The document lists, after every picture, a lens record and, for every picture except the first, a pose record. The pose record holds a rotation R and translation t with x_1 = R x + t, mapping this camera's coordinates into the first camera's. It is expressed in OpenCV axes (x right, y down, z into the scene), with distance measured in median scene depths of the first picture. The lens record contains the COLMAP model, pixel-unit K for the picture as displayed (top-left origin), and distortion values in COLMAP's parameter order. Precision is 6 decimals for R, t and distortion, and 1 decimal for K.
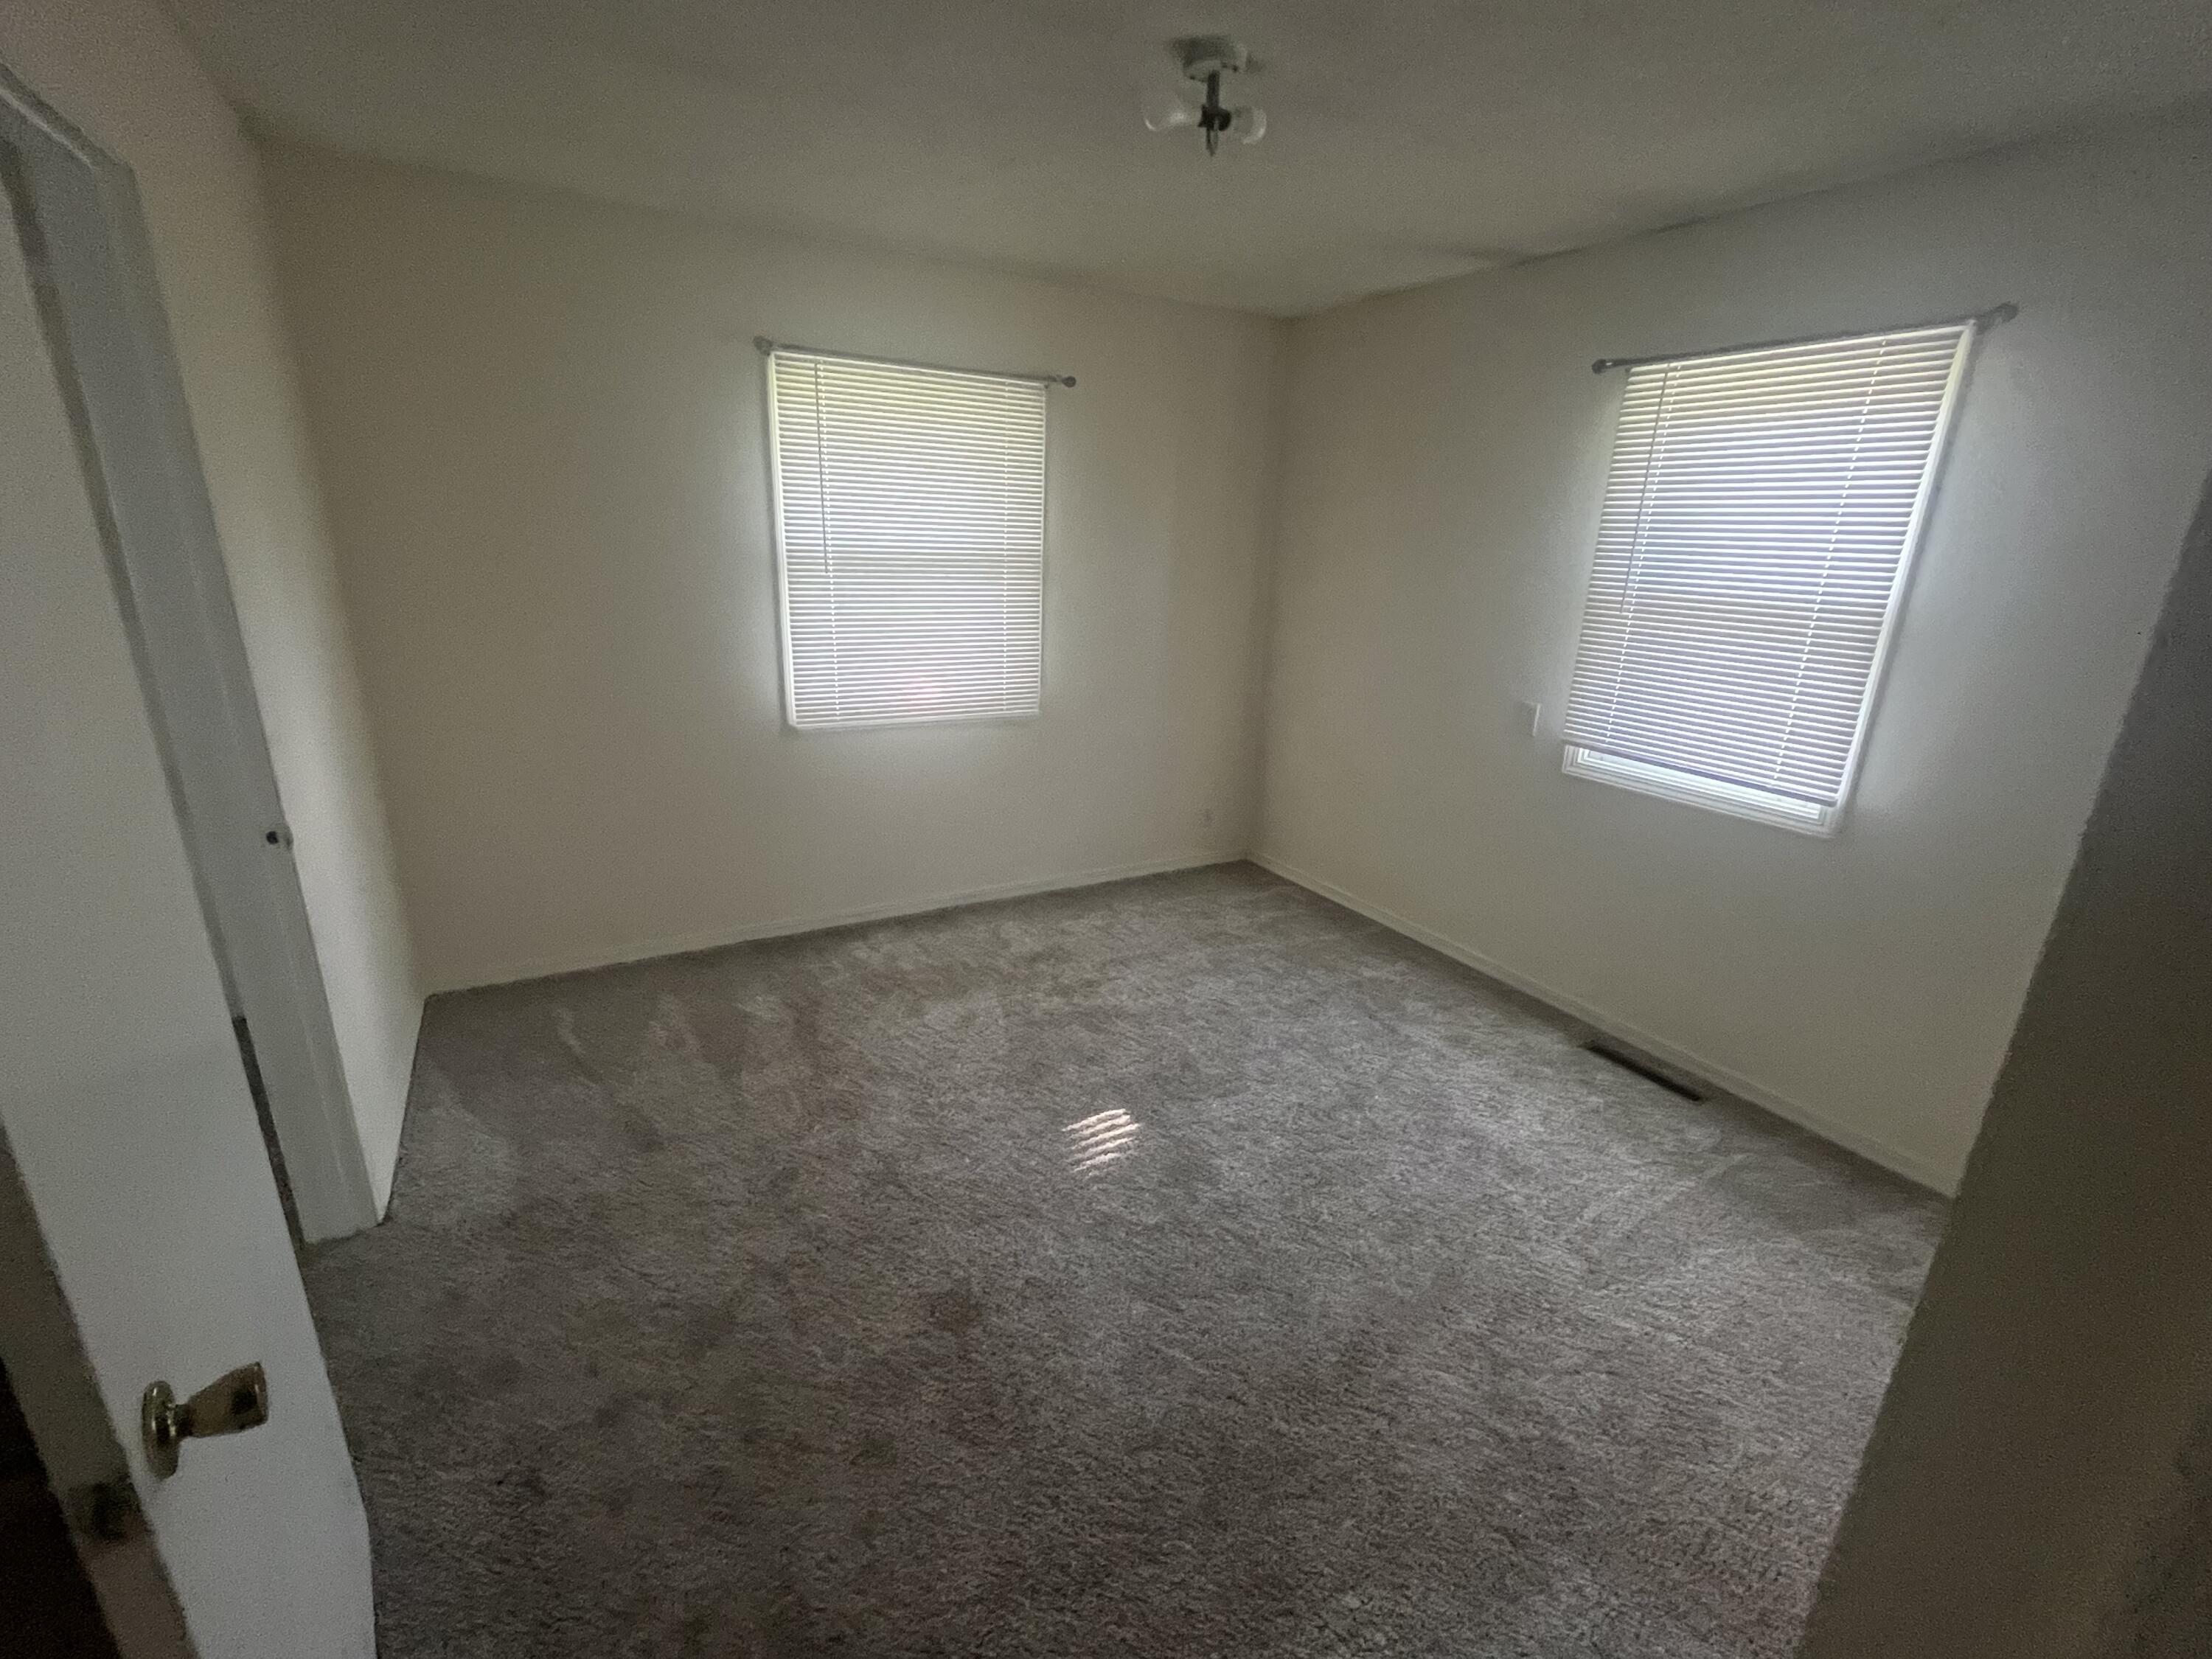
lens RADIAL K [[958.6, 0, 1104.8], [0, 958.6, 826.6], [0, 0, 1]] dist [-0.003493, 0.000848]
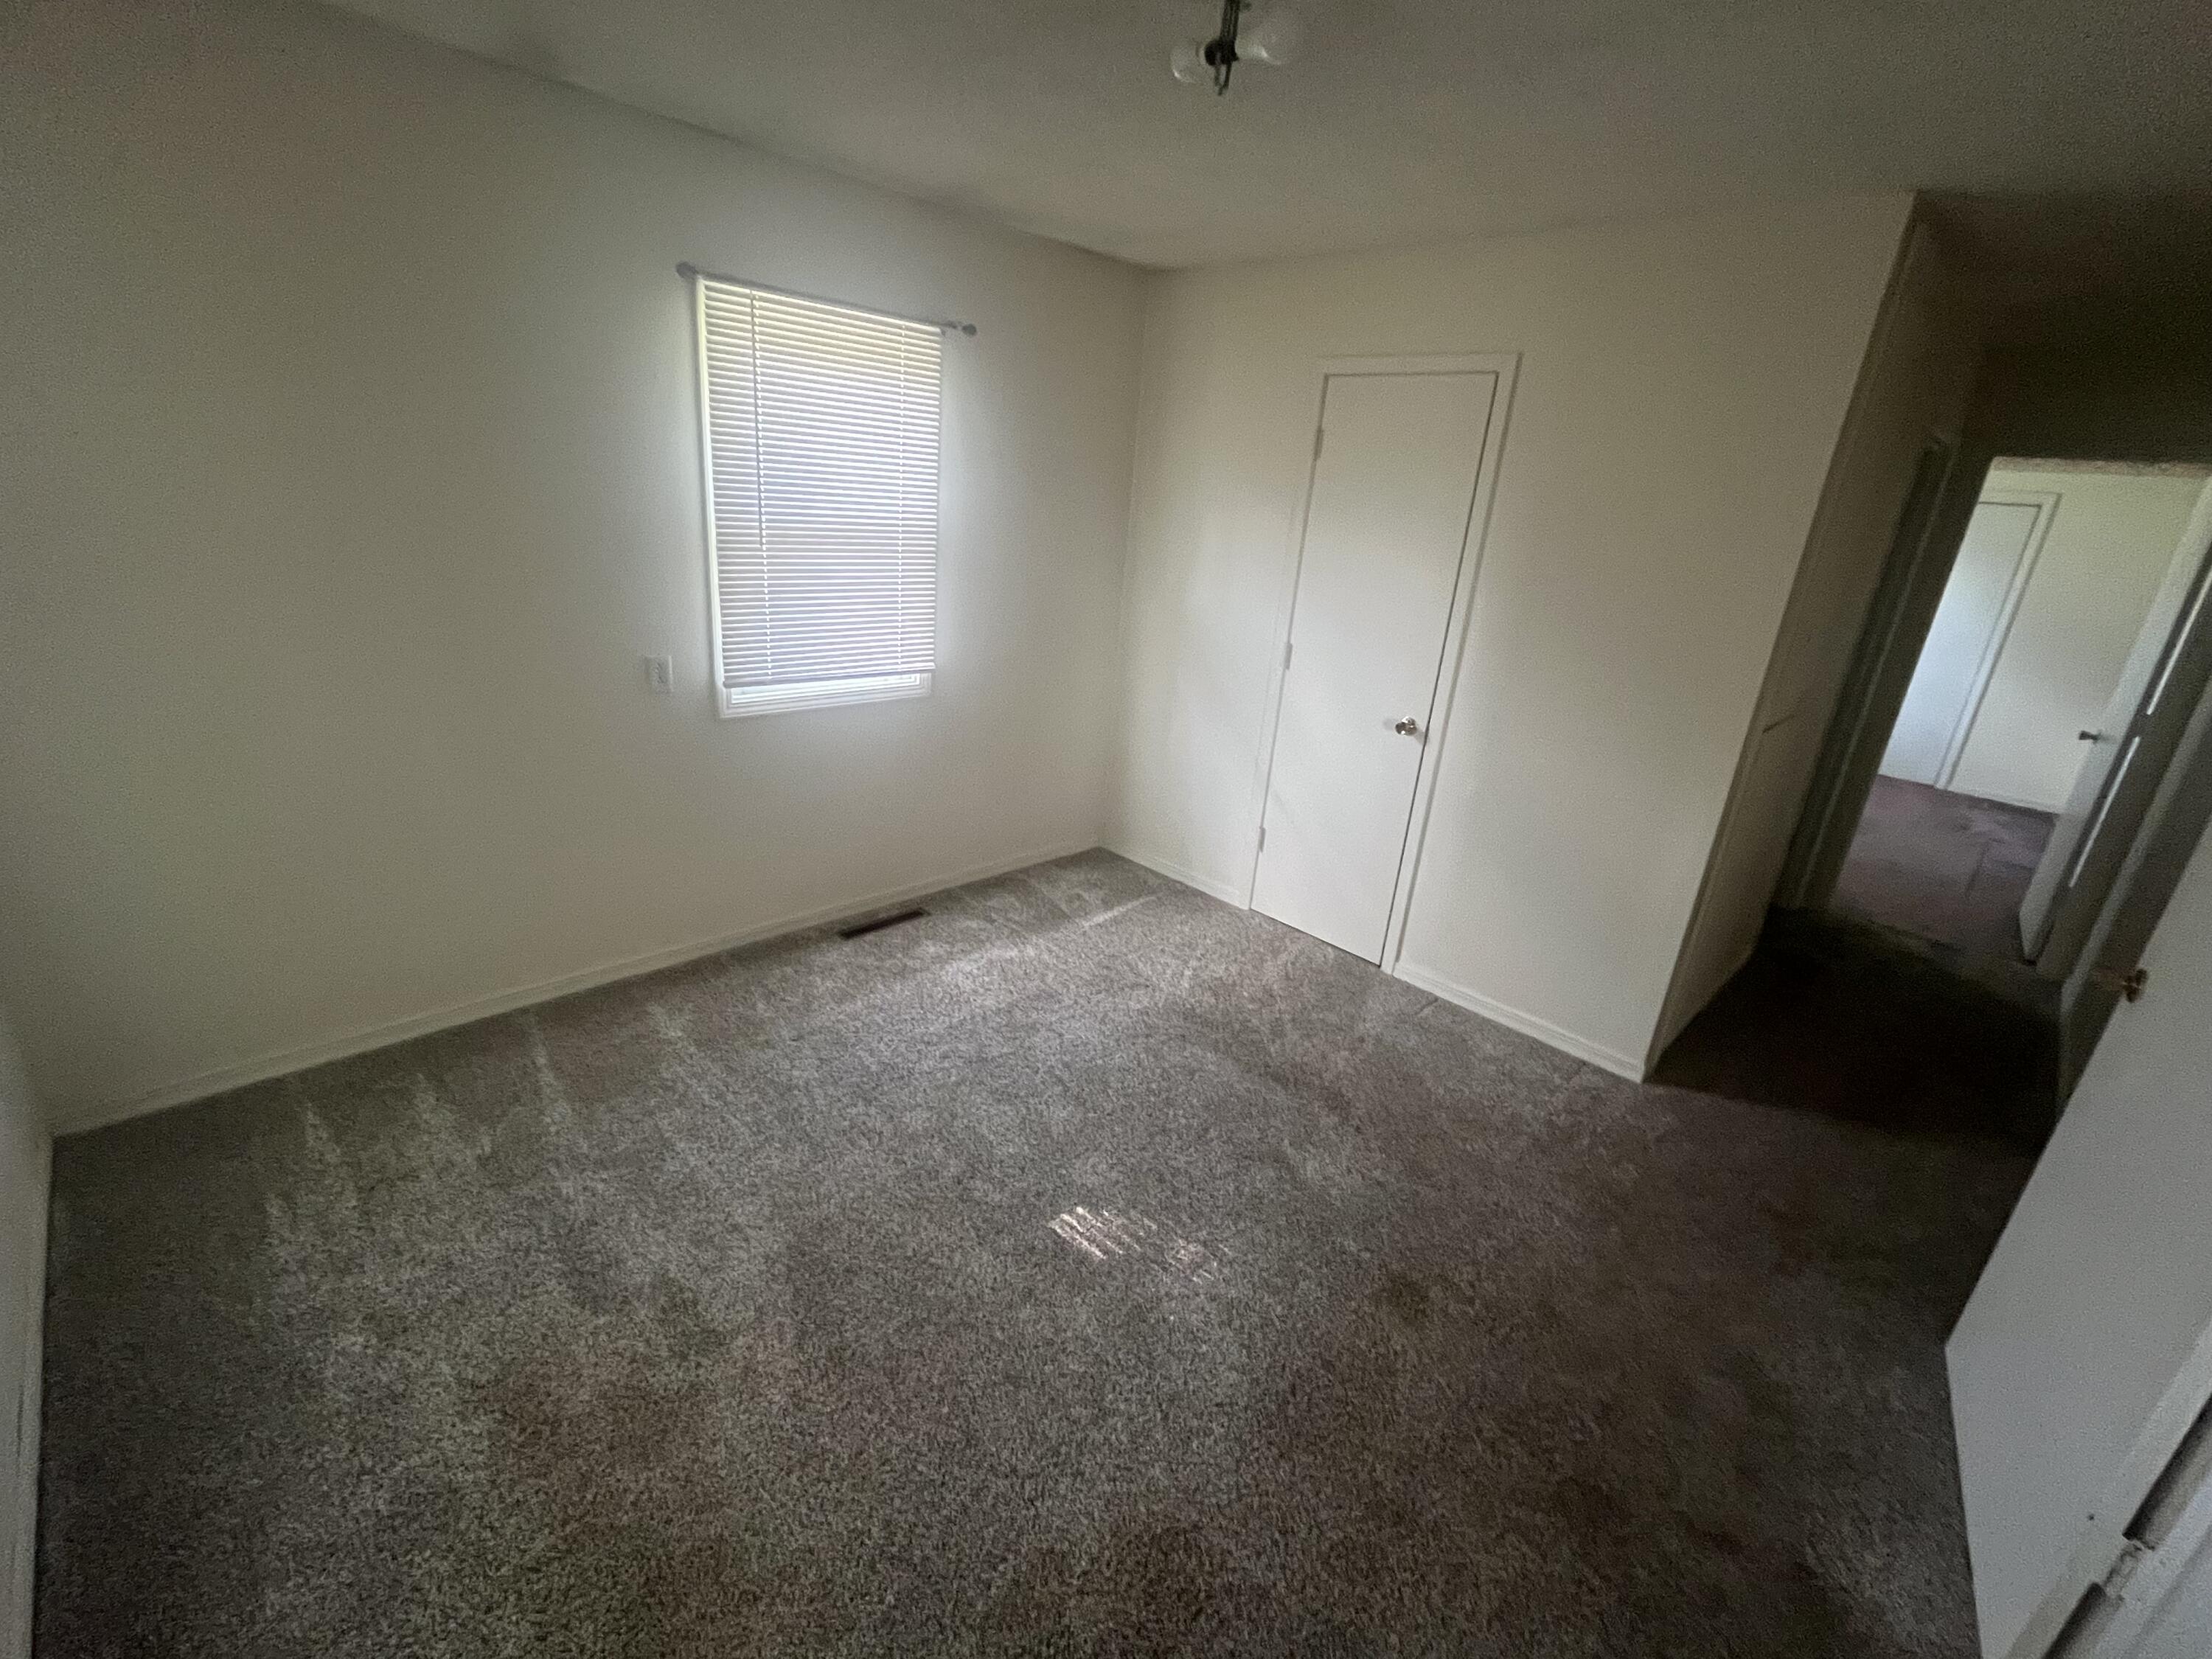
lens RADIAL K [[958.6, 0, 1104.8], [0, 958.6, 826.6], [0, 0, 1]] dist [-0.003493, 0.000848]
pose [[-0.250670, -0.375624, 0.892228, -0.541935], [0.200792, 0.881437, 0.427494, -0.313461], [-0.947020, 0.286312, -0.145527, 0.869132]]
